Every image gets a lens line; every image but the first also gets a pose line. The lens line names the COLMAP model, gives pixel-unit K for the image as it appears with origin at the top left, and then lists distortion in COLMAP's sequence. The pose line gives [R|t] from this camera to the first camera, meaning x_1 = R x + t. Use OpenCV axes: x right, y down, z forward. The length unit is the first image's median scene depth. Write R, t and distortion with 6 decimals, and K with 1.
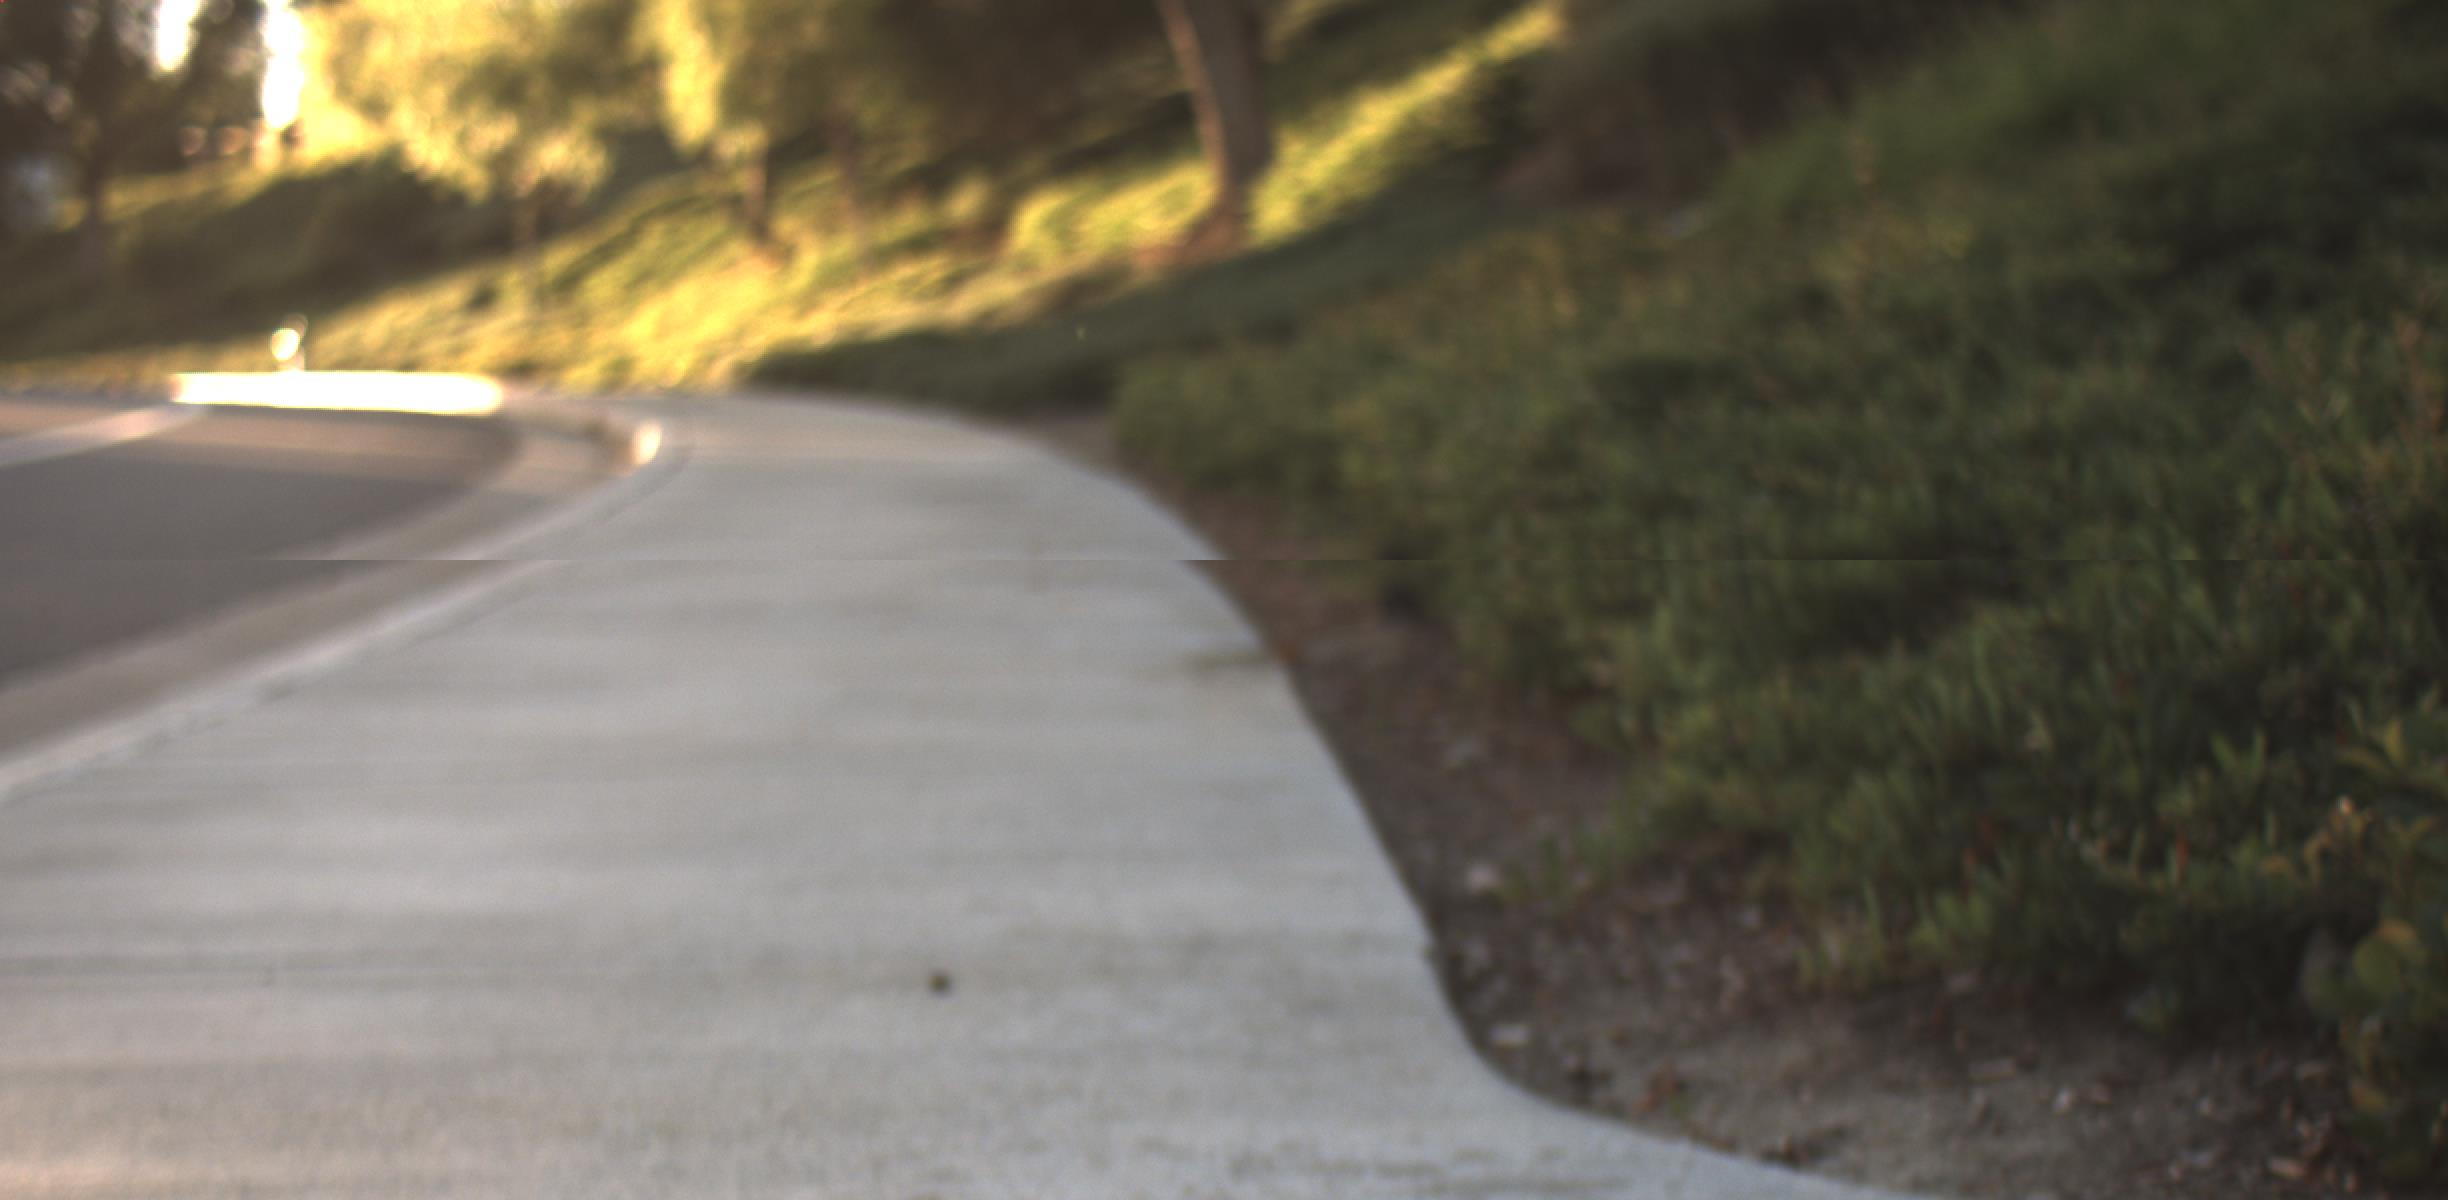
lens RADIAL K [[5616.5, 0, 1217.6], [0, 5616.5, 693.3], [0, 0, 1]] dist [0.163758, 0.000000]
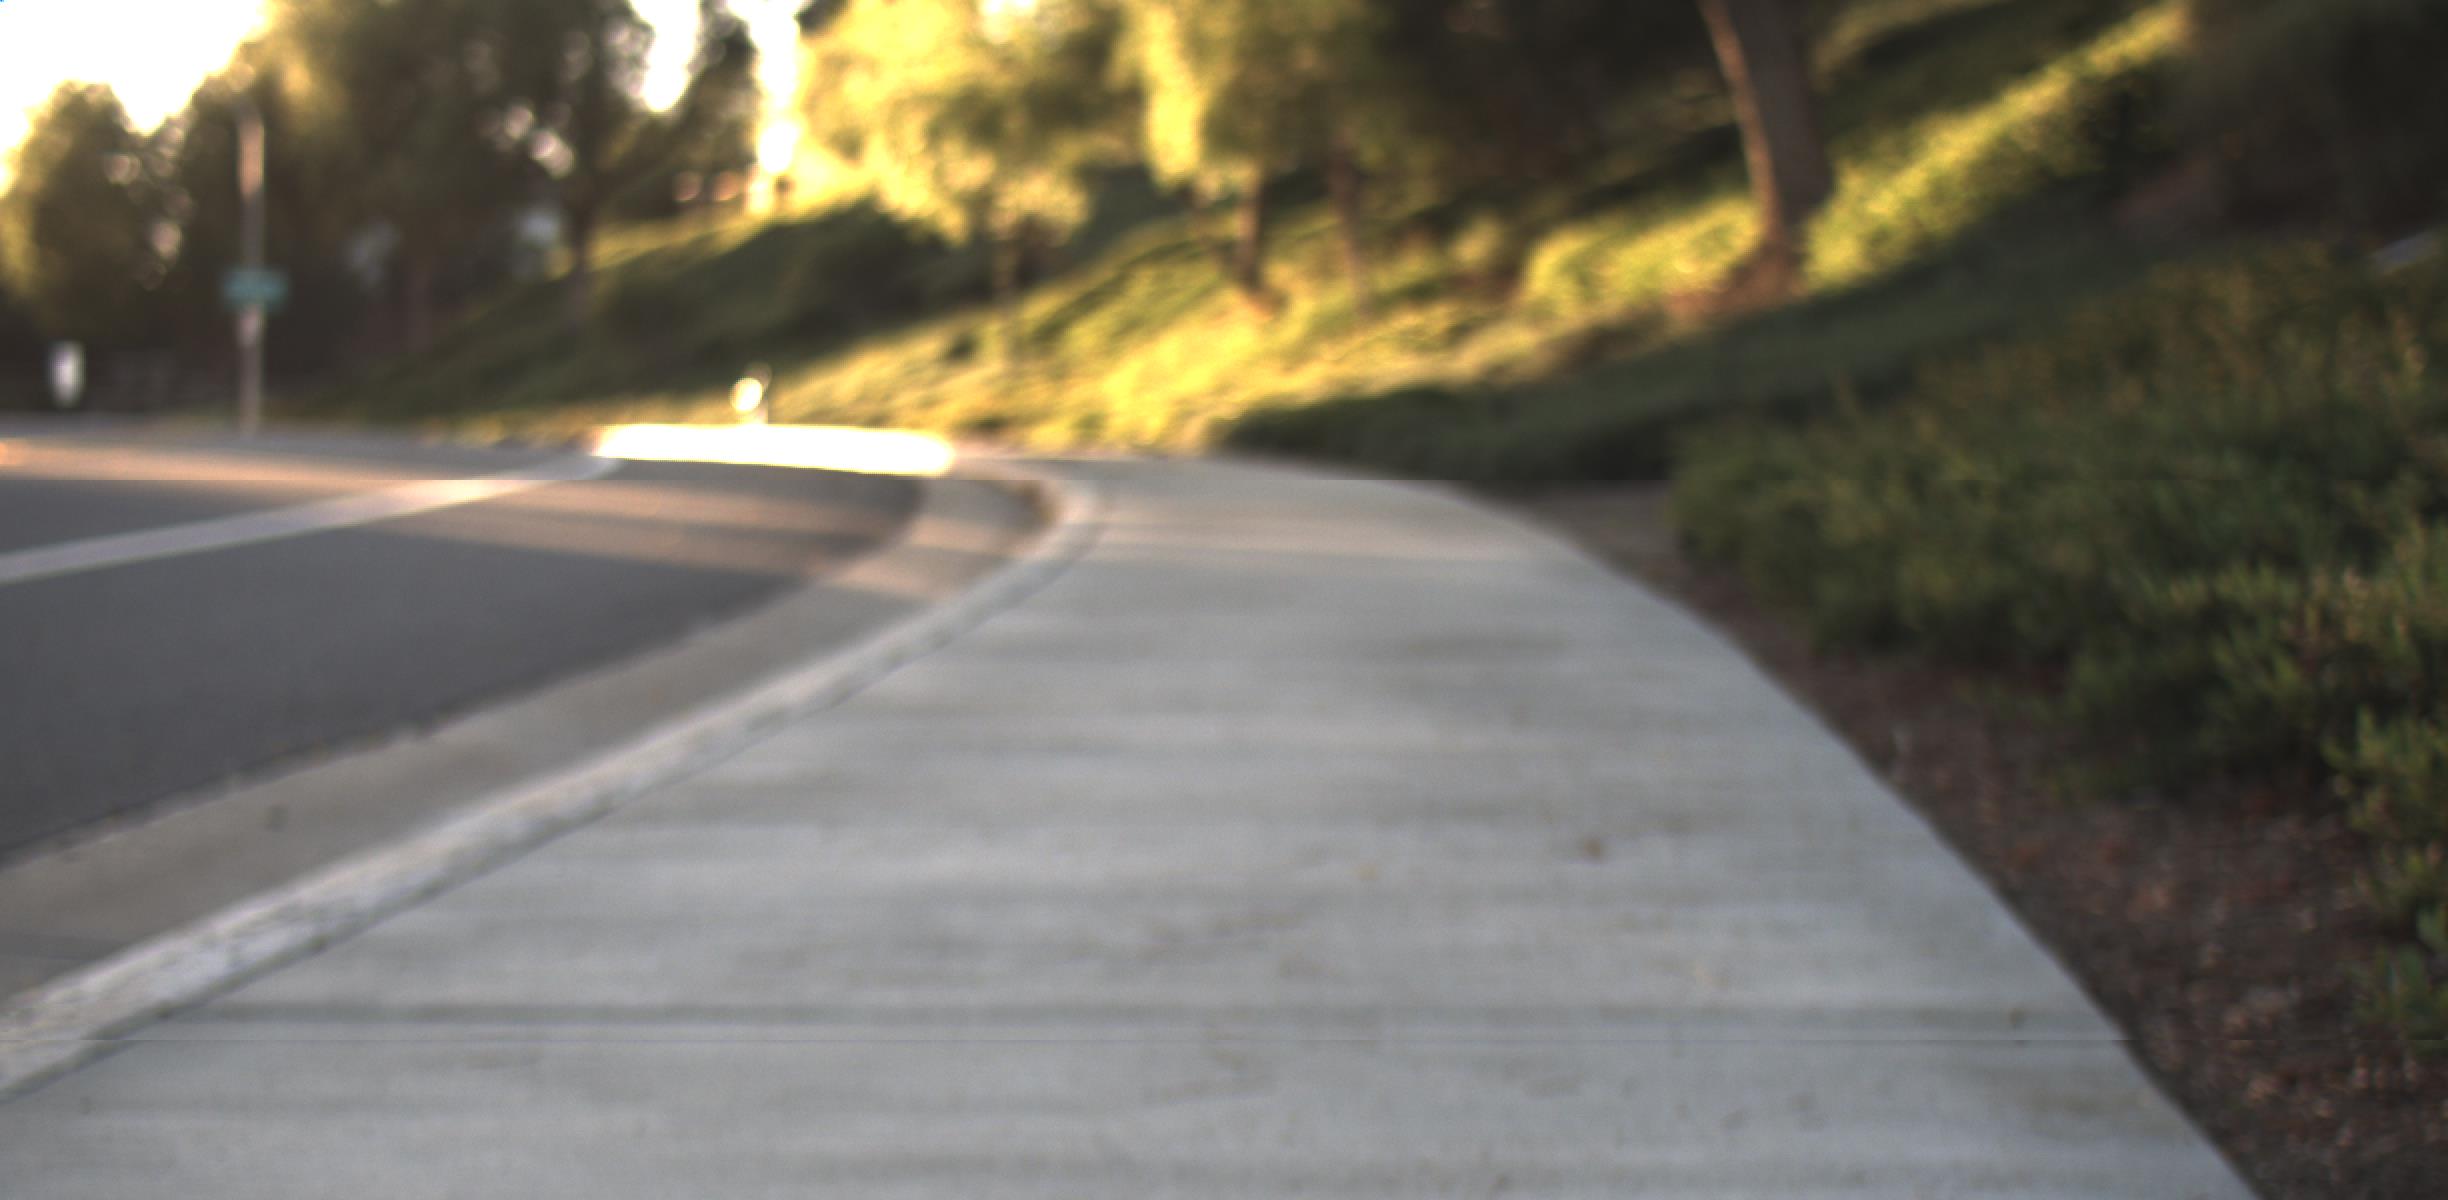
lens RADIAL K [[5616.5, 0, 1217.5], [0, 5616.5, 617.6], [0, 0, 1]] dist [0.163758, 0.000000]
pose [[0.995835, 0.014283, -0.090048, -0.003878], [-0.016408, 0.999603, -0.022905, -0.006362], [0.089685, 0.024287, 0.995674, 0.100097]]
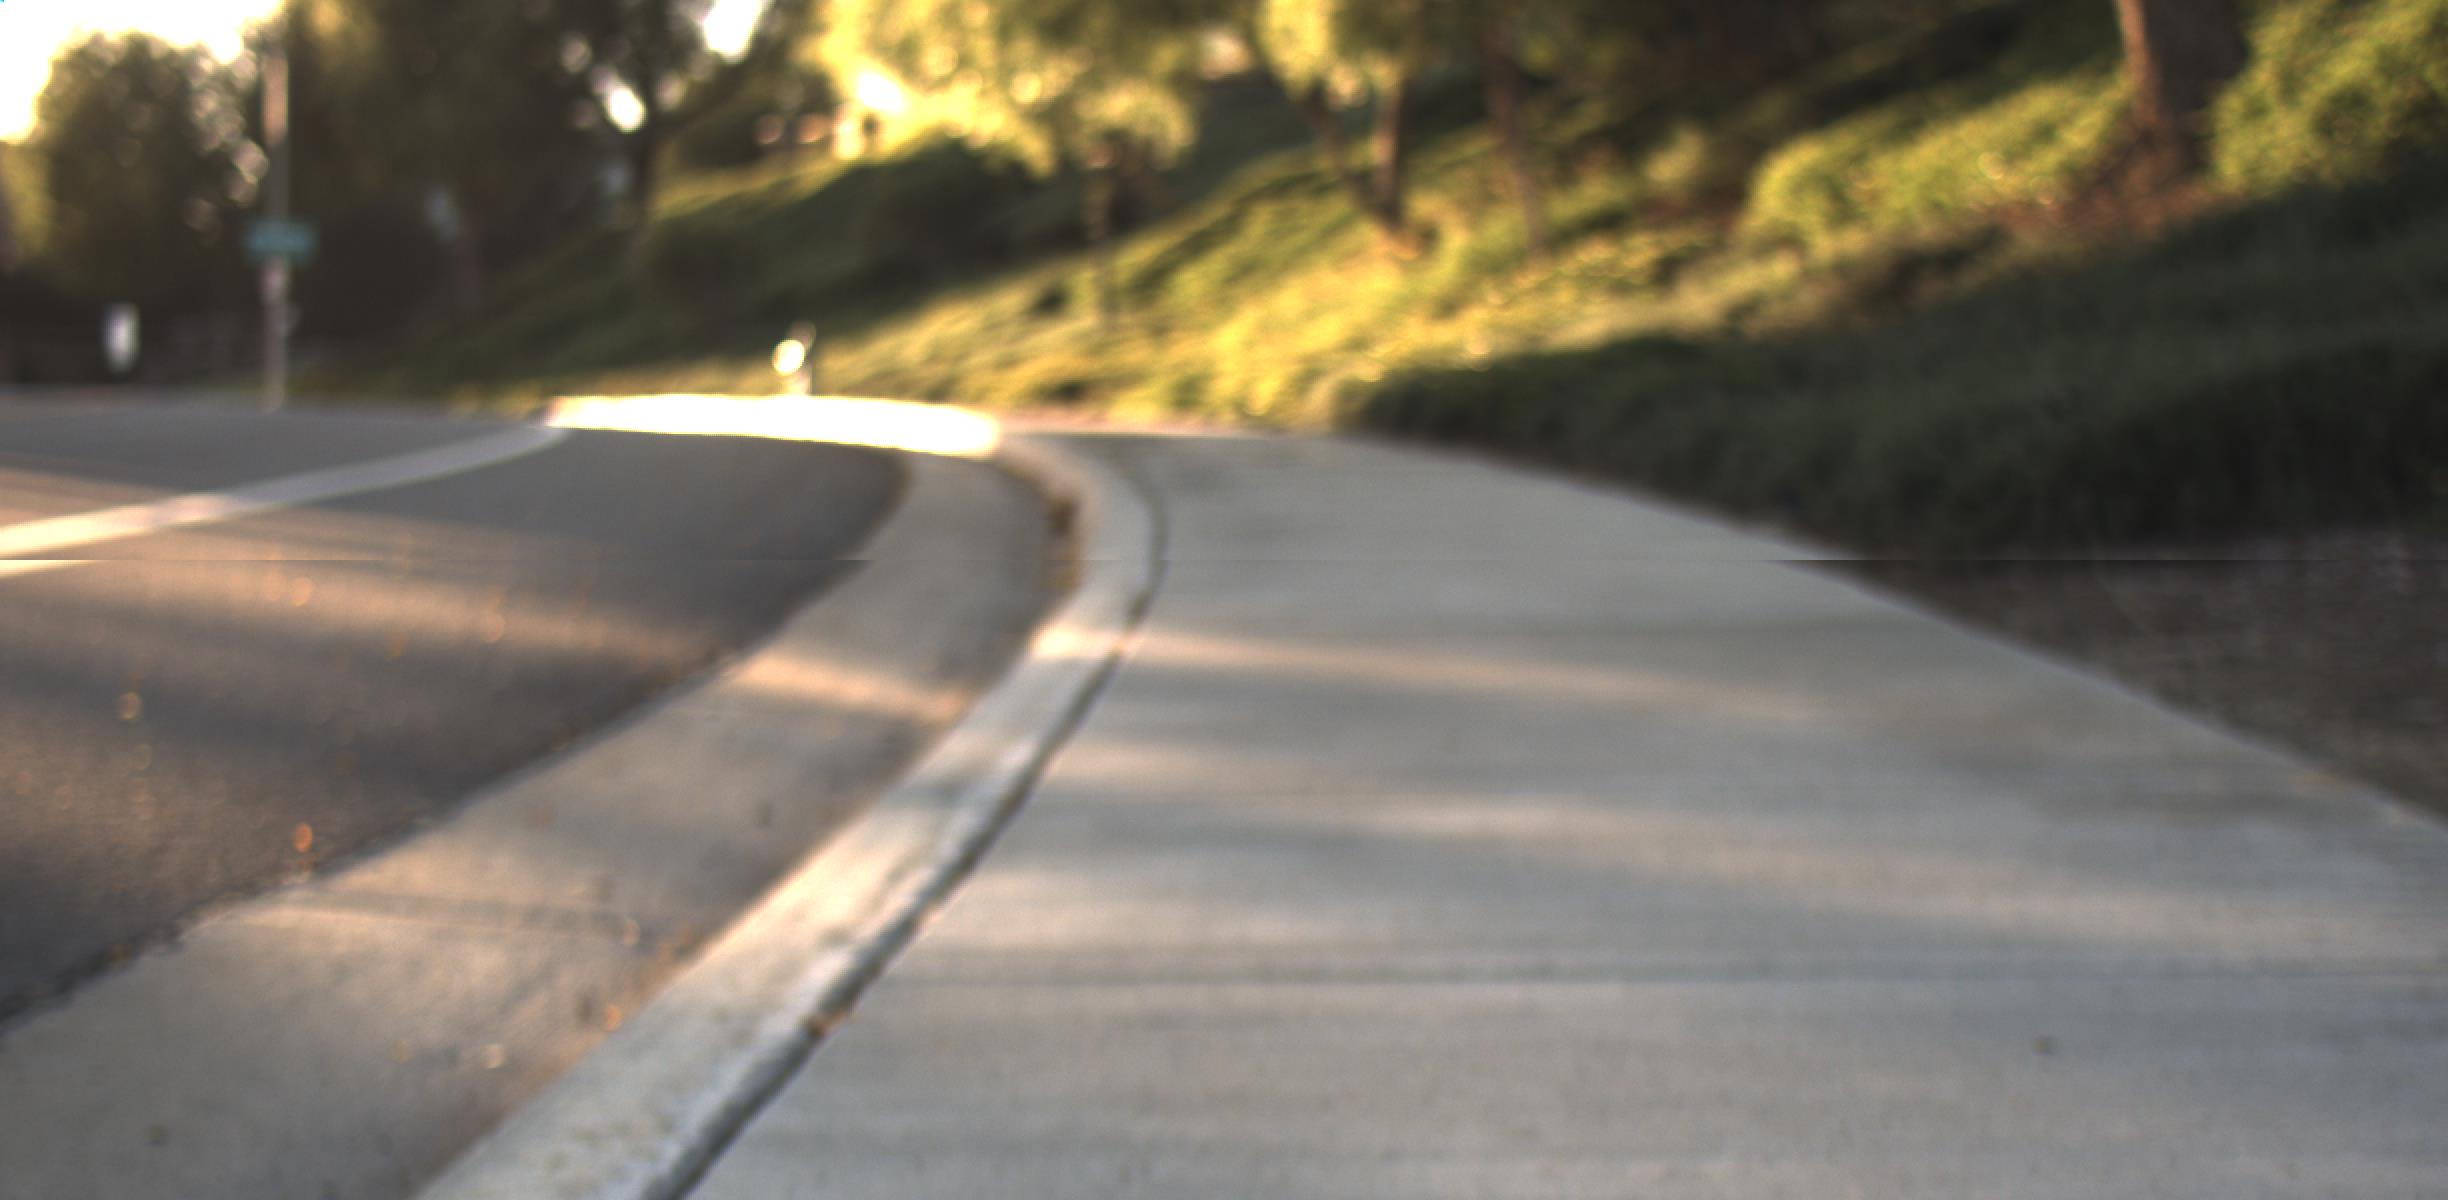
lens RADIAL K [[5616.5, 0, 1220.5], [0, 5616.5, 603.0], [0, 0, 1]] dist [0.163758, 0.000000]
pose [[0.993556, 0.008830, -0.112997, -0.021479], [-0.010870, 0.999789, -0.017451, -0.018695], [0.112819, 0.018567, 0.993442, 0.290884]]
